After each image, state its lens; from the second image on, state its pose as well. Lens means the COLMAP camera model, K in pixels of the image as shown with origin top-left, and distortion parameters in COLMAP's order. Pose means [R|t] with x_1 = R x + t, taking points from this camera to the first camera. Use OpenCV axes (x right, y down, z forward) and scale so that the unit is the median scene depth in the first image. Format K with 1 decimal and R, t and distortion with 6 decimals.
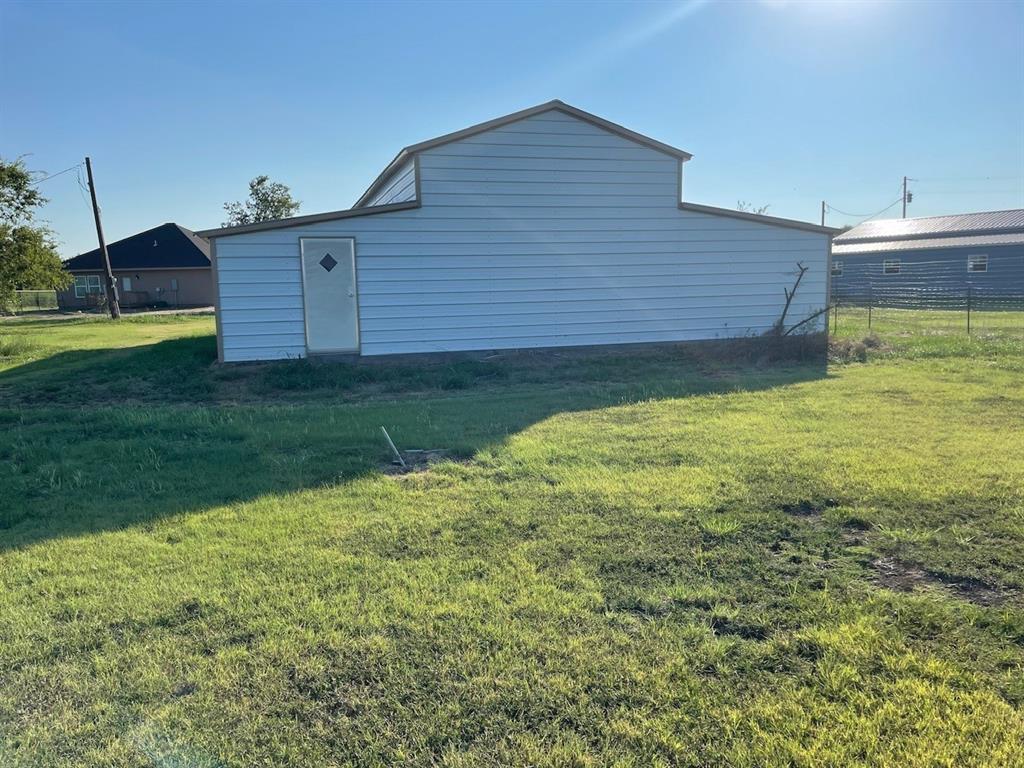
lens RADIAL K [[754.0, 0, 497.9], [0, 754.0, 386.6], [0, 0, 1]] dist [0.062866, -0.093957]
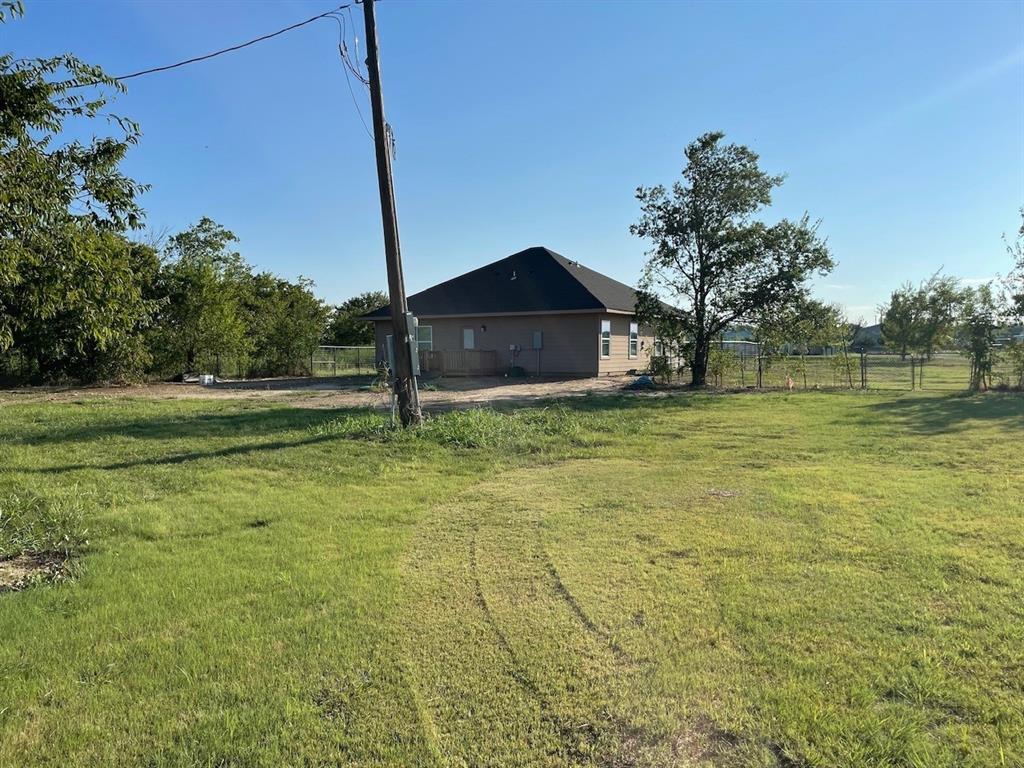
lens RADIAL K [[754.0, 0, 497.9], [0, 754.0, 386.6], [0, 0, 1]] dist [0.062866, -0.093957]
pose [[0.908392, 0.036350, -0.416537, -0.219037], [-0.068604, 0.995670, -0.062724, -0.061996], [0.412453, 0.085555, 0.906952, 0.482855]]
